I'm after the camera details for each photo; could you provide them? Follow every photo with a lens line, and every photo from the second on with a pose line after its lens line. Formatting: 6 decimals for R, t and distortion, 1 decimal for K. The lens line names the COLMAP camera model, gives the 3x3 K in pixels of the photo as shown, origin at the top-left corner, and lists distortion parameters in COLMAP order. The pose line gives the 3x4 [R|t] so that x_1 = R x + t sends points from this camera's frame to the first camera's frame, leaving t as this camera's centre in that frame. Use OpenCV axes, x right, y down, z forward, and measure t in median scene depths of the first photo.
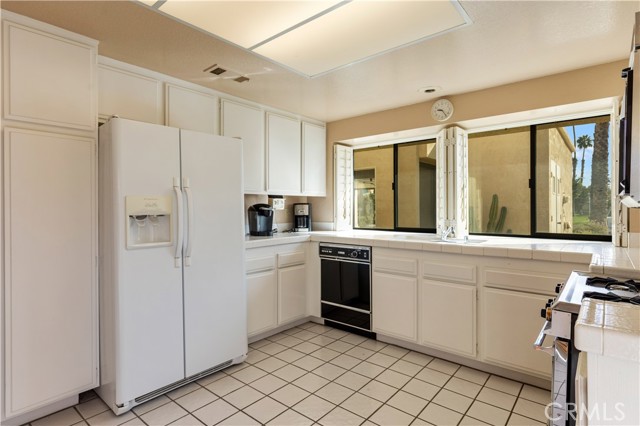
lens RADIAL K [[336.1, 0, 317.9], [0, 336.1, 209.4], [0, 0, 1]] dist [0.001158, -0.000214]
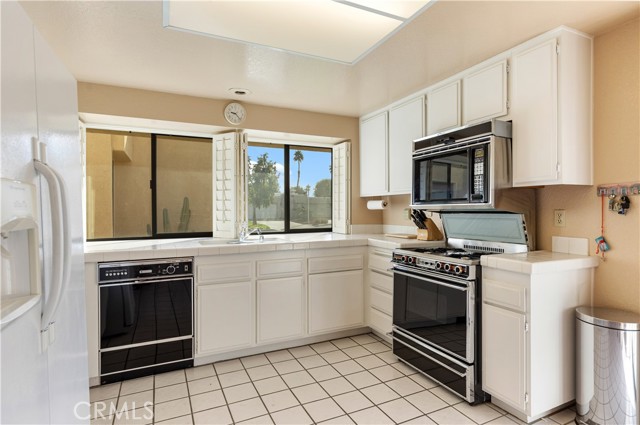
lens RADIAL K [[336.1, 0, 318.4], [0, 336.1, 214.8], [0, 0, 1]] dist [0.001158, -0.000214]
pose [[0.410289, -0.015331, 0.911827, -0.454270], [0.009070, 0.999878, 0.012730, -0.001523], [-0.911910, 0.003048, 0.410378, 0.359292]]
